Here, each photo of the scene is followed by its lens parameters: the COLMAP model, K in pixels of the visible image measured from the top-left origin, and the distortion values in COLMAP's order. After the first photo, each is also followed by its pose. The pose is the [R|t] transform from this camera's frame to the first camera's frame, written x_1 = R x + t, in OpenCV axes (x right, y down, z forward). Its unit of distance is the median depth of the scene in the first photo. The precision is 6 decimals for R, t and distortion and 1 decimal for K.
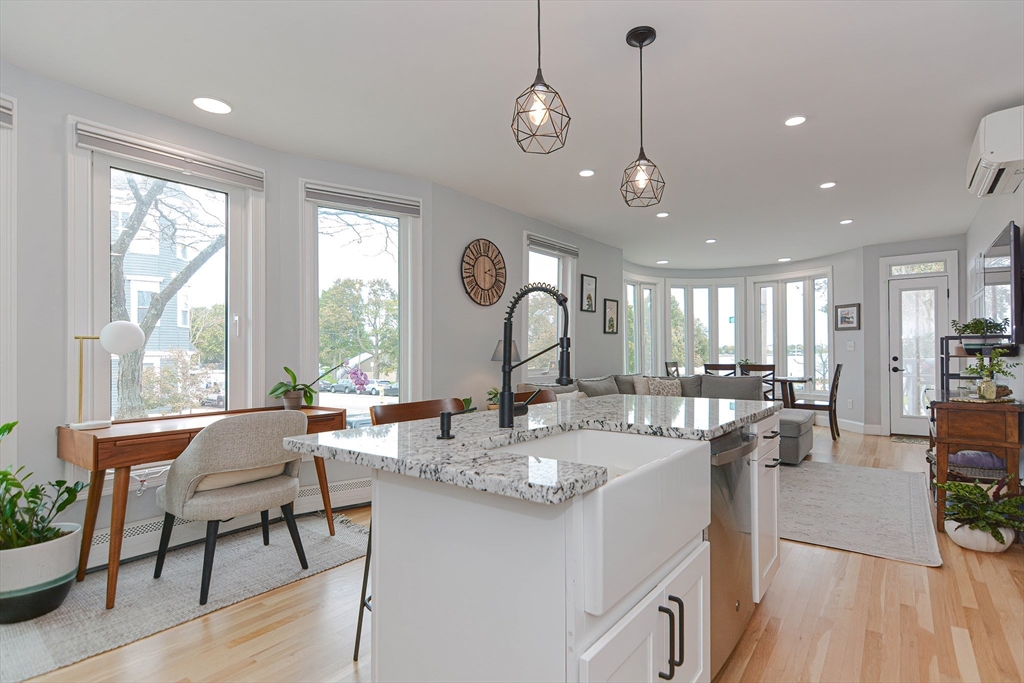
lens RADIAL K [[510.8, 0, 530.0], [0, 510.8, 346.8], [0, 0, 1]] dist [-0.000382, -0.000408]
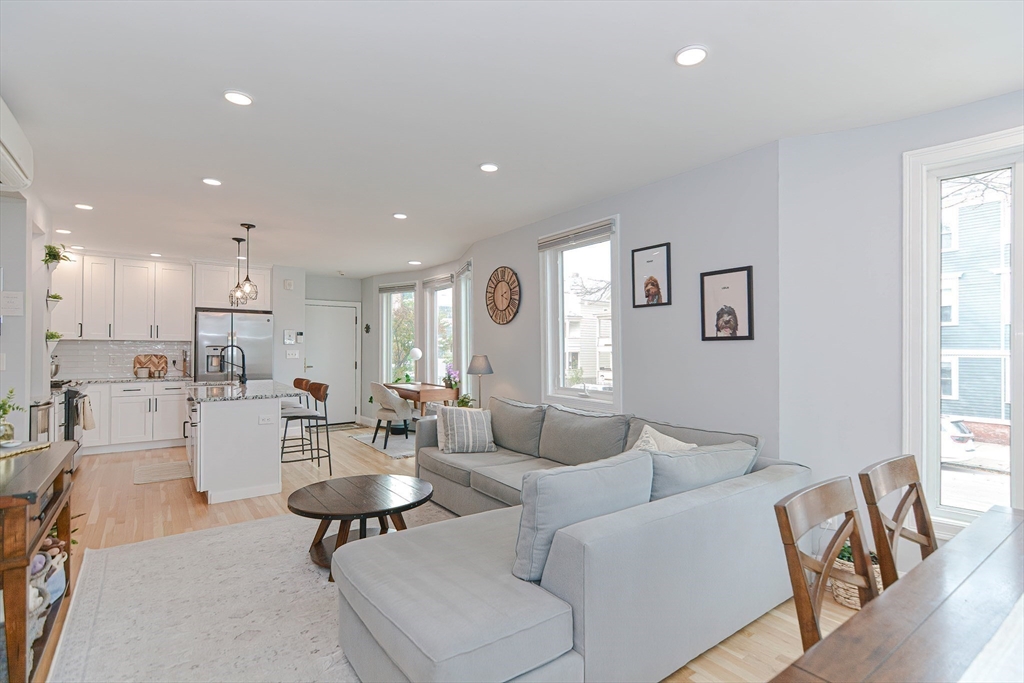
lens RADIAL K [[487.9, 0, 525.0], [0, 487.9, 344.9], [0, 0, 1]] dist [0.012313, -0.001137]
pose [[-0.286856, -0.000162, -0.957974, 0.680735], [0.010011, 0.999945, -0.003167, -0.022296], [0.957922, -0.010499, -0.286838, 0.981226]]
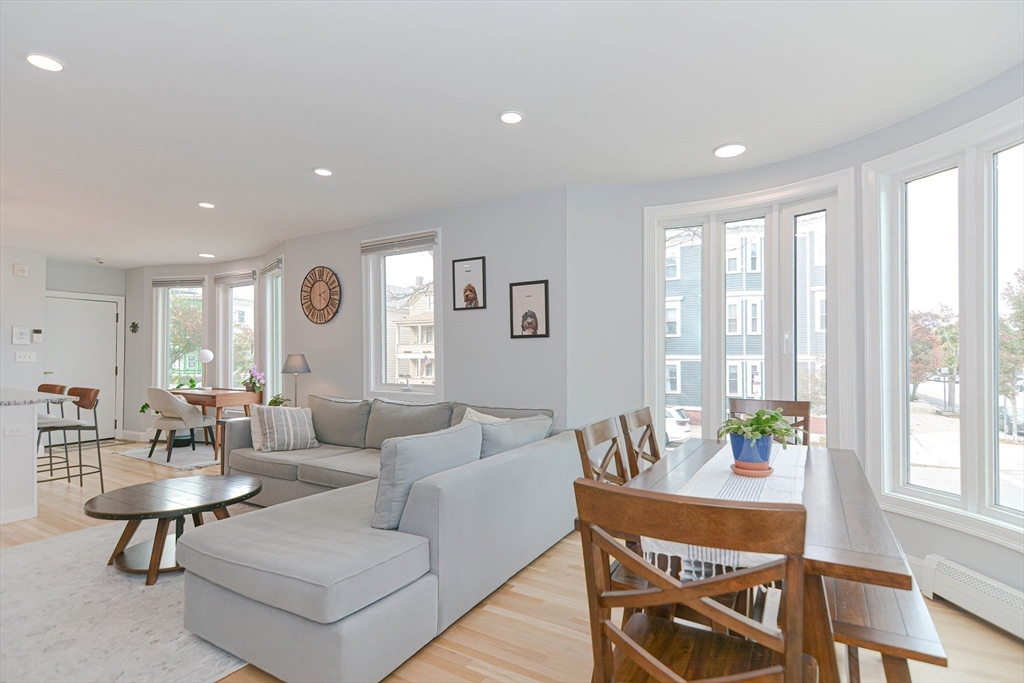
lens RADIAL K [[489.1, 0, 513.1], [0, 489.1, 347.9], [0, 0, 1]] dist [0.012710, -0.001365]
pose [[0.098455, -0.012118, -0.995068, 0.759585], [0.007840, 0.999904, -0.011401, -0.007462], [0.995111, -0.006678, 0.098541, 0.953699]]
